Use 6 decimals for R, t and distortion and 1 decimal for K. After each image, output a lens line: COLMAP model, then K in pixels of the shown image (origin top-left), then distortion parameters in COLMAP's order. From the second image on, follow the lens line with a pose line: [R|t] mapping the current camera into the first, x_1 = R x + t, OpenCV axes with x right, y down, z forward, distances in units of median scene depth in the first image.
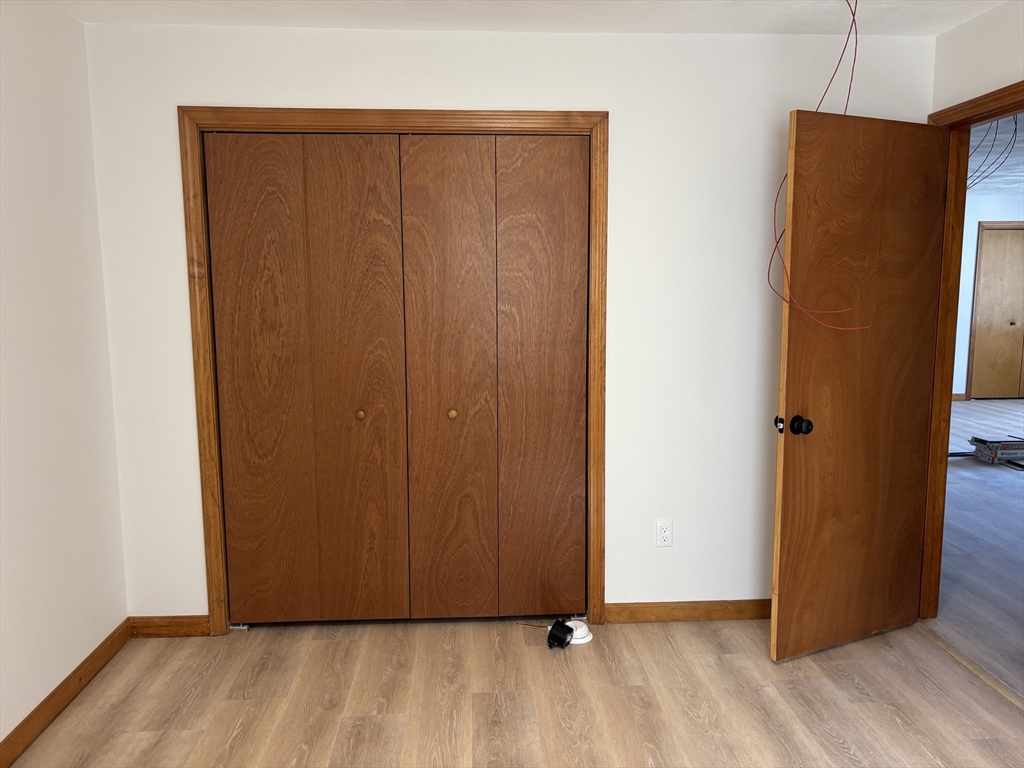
lens RADIAL K [[771.2, 0, 518.3], [0, 771.2, 379.2], [0, 0, 1]] dist [0.046996, -0.061882]
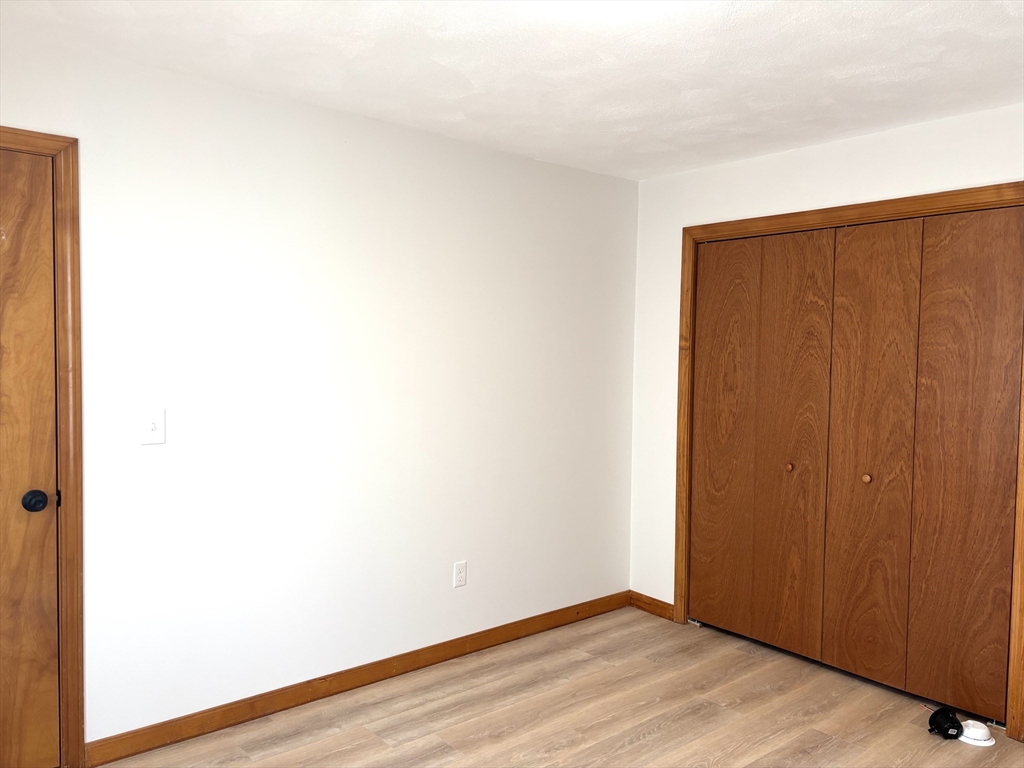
lens RADIAL K [[771.2, 0, 518.3], [0, 771.2, 379.2], [0, 0, 1]] dist [0.046996, -0.061882]
pose [[0.600148, 0.041923, -0.798789, 0.482301], [-0.119148, 0.992170, -0.037446, 0.006733], [0.790965, 0.117648, 0.600444, -0.037557]]
